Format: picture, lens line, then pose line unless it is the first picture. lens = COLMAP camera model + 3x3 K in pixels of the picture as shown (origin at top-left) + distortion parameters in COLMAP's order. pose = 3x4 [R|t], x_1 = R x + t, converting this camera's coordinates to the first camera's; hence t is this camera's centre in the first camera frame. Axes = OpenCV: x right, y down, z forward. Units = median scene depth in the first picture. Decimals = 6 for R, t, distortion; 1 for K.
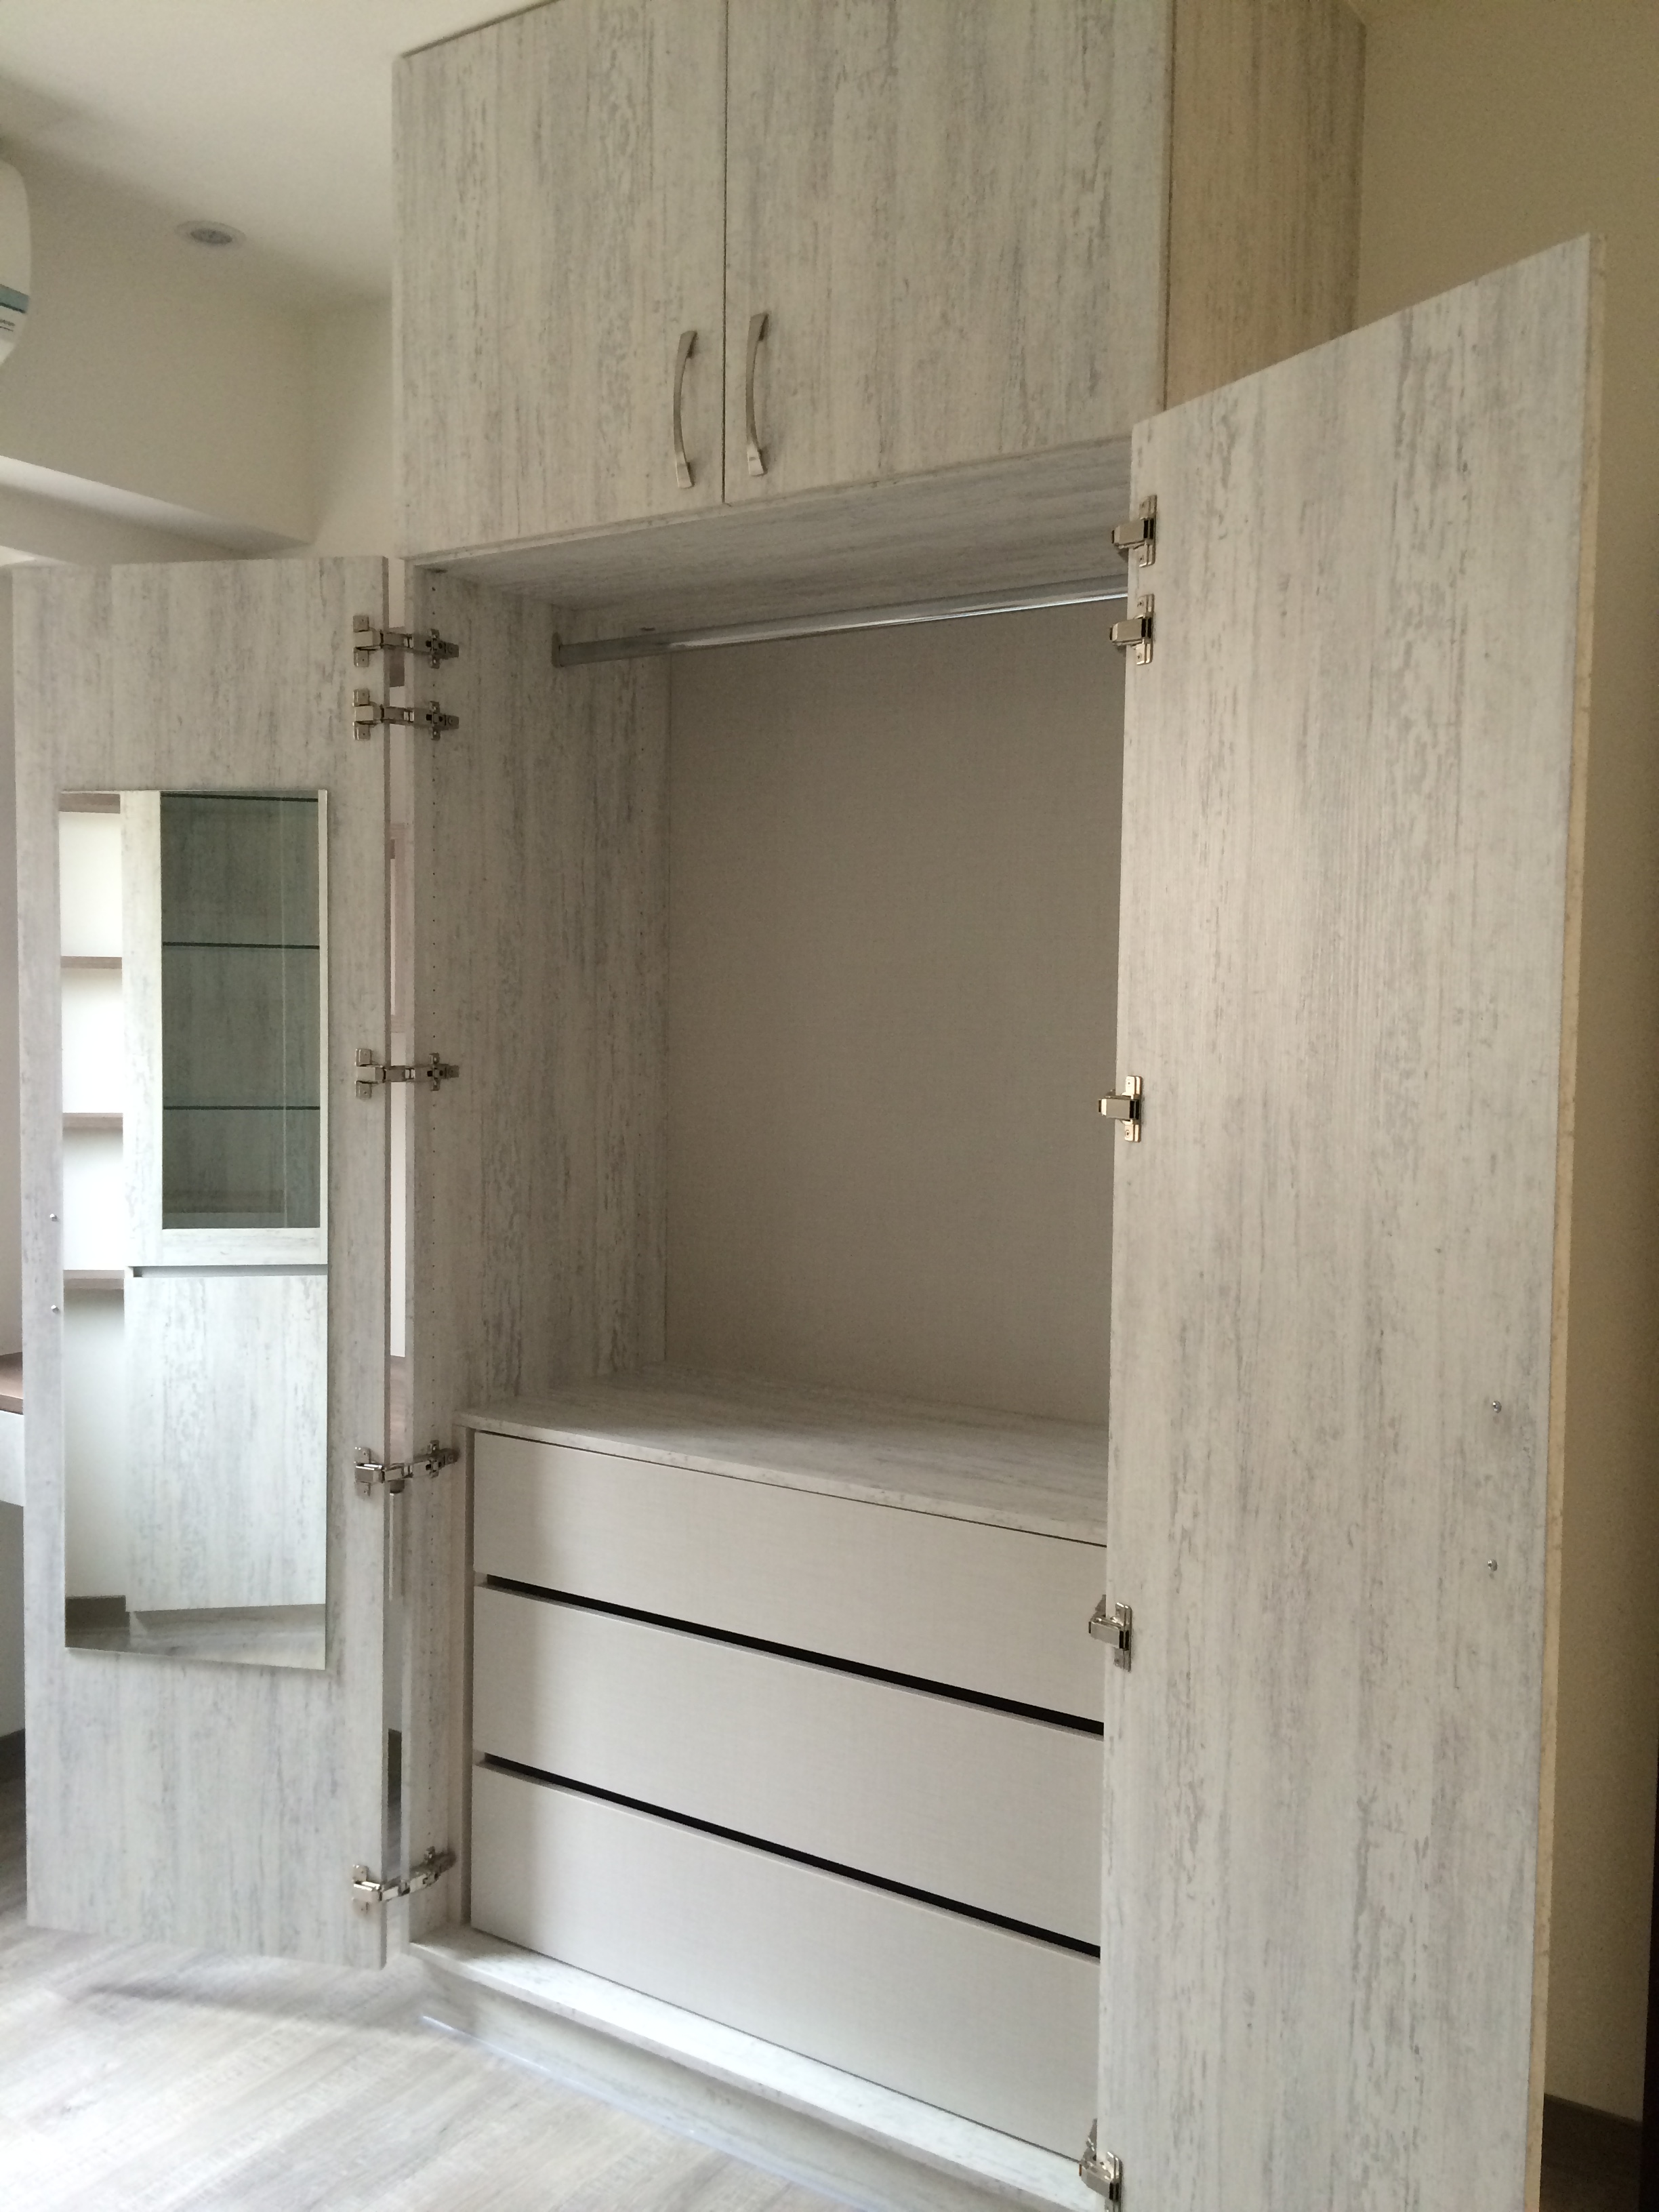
lens RADIAL K [[1887.9, 0, 829.5], [0, 1887.9, 1106.0], [0, 0, 1]] dist [0.076735, -0.118022]
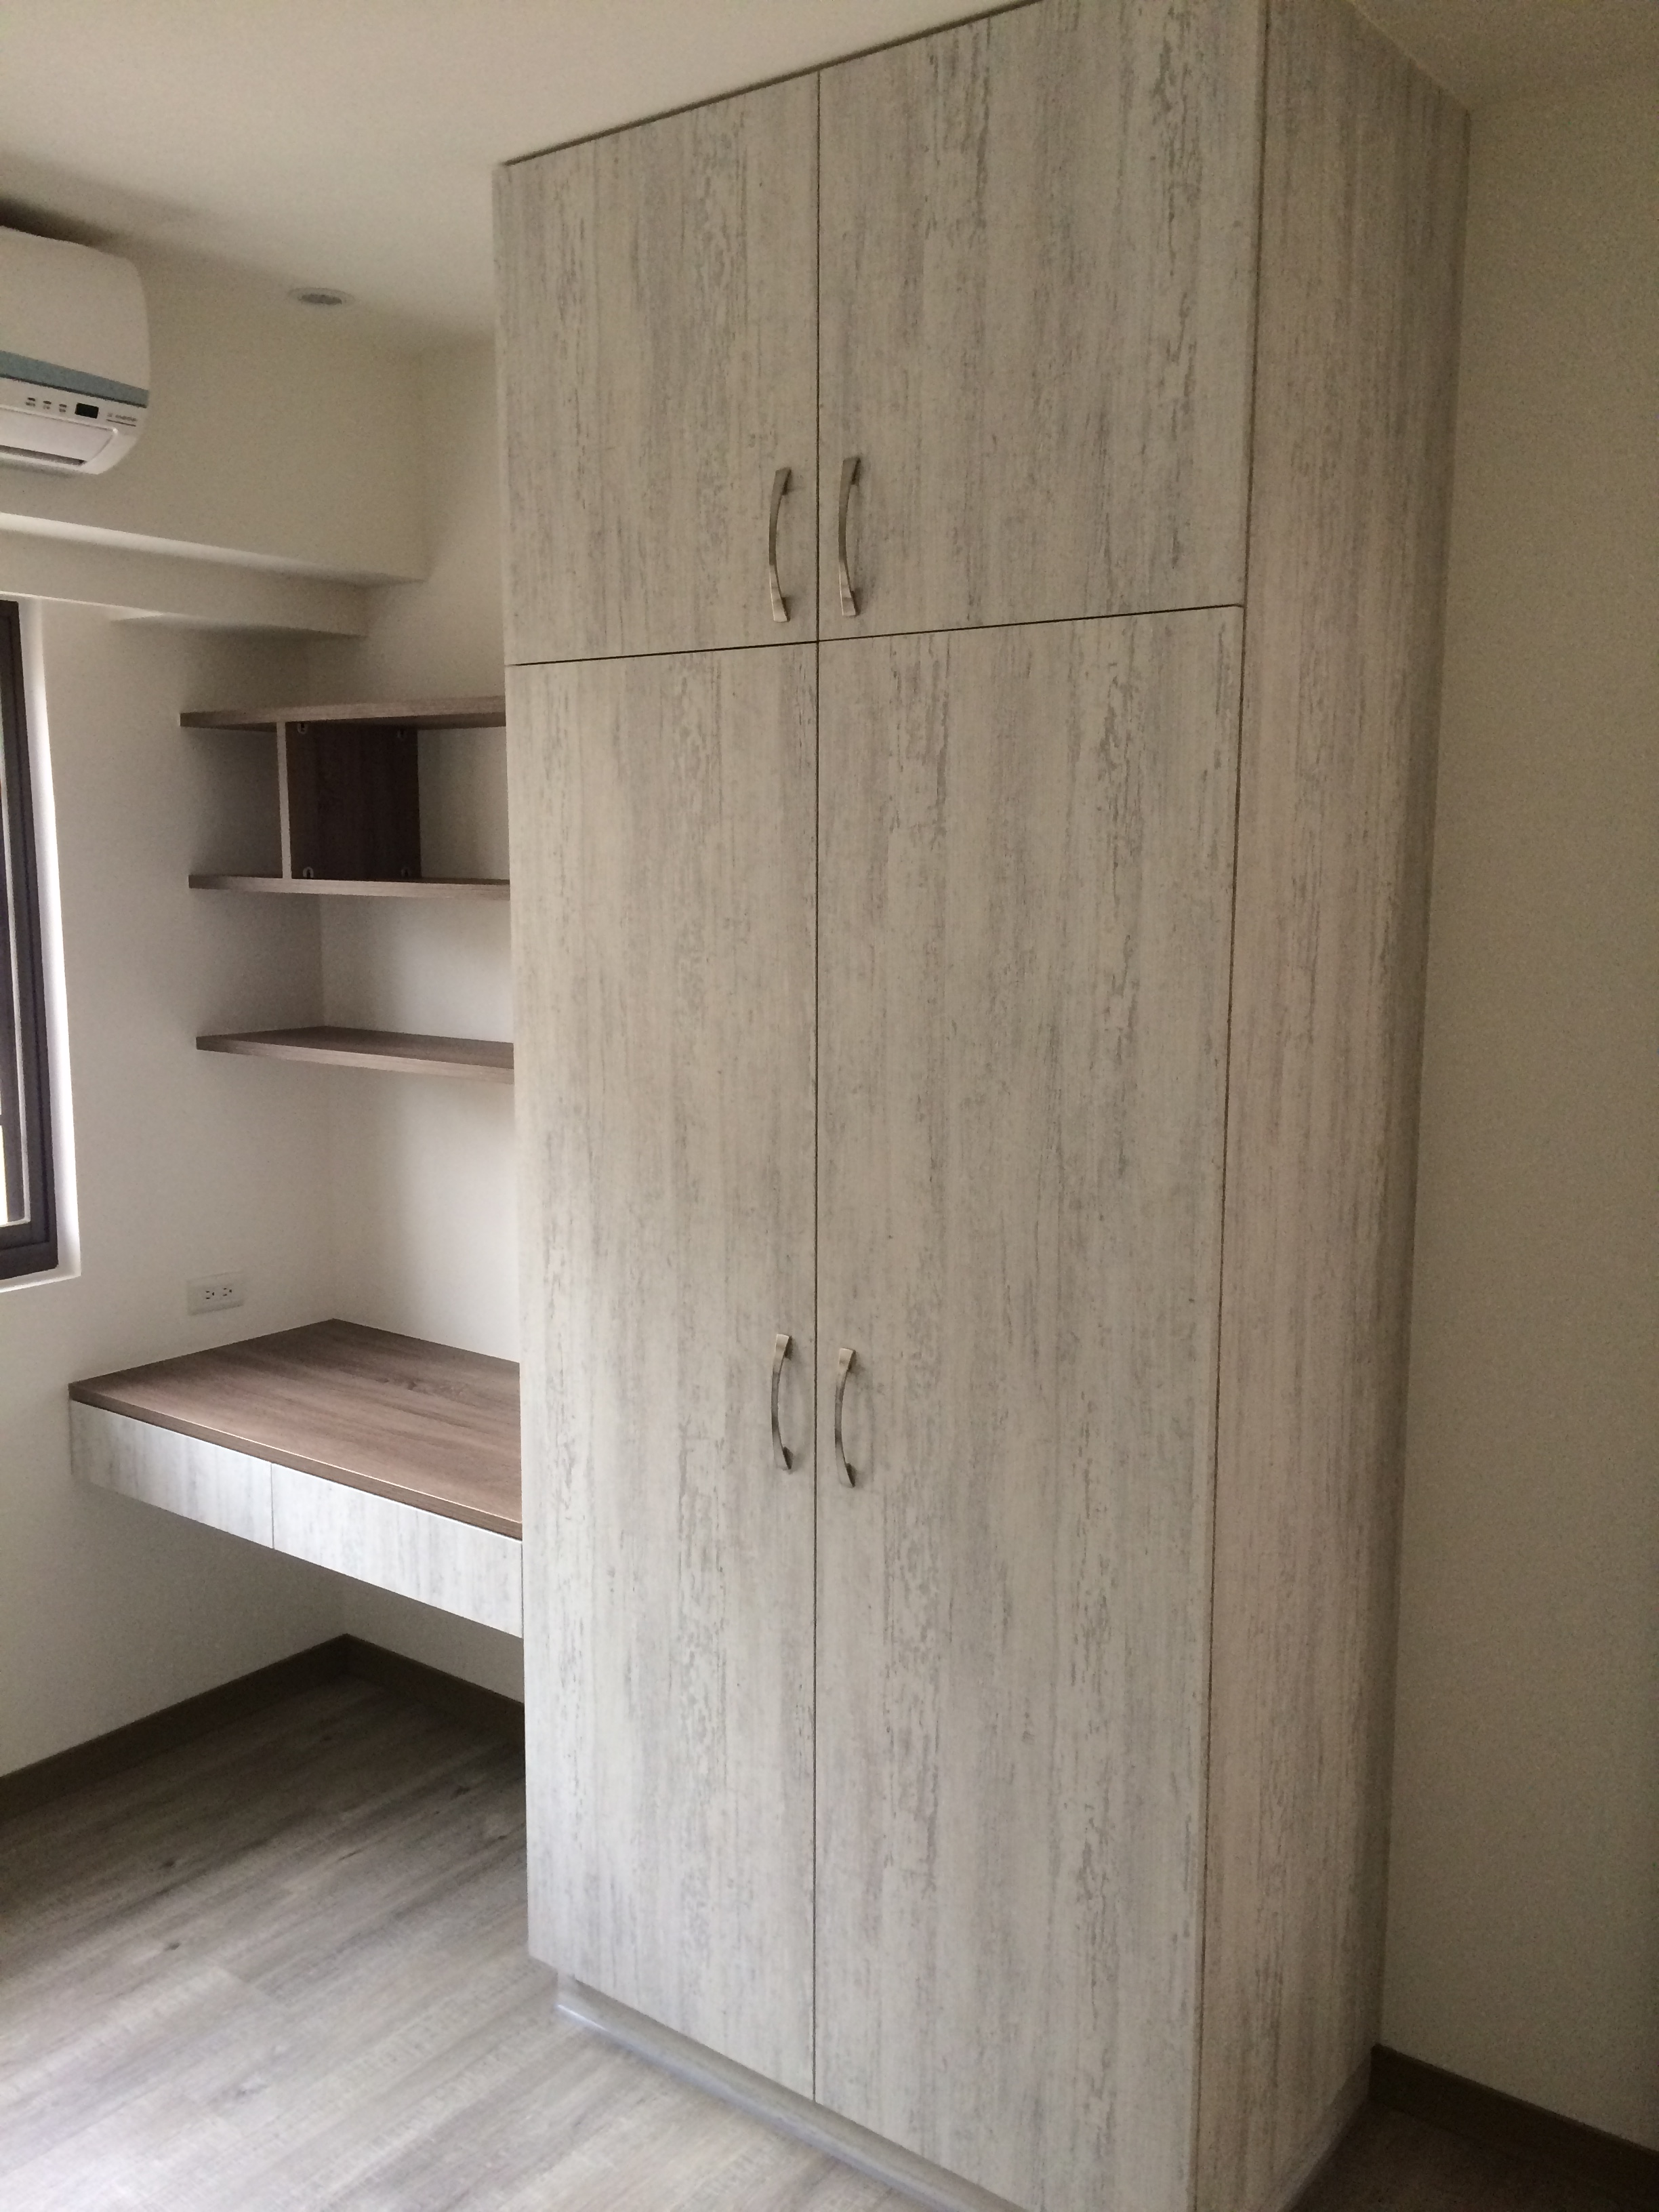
lens RADIAL K [[1887.9, 0, 829.5], [0, 1887.9, 1106.0], [0, 0, 1]] dist [0.076735, -0.118022]
pose [[0.997978, -0.001132, -0.063551, 0.015179], [0.006431, 0.996508, 0.083244, -0.148912], [0.063235, -0.083485, 0.994501, -0.042169]]
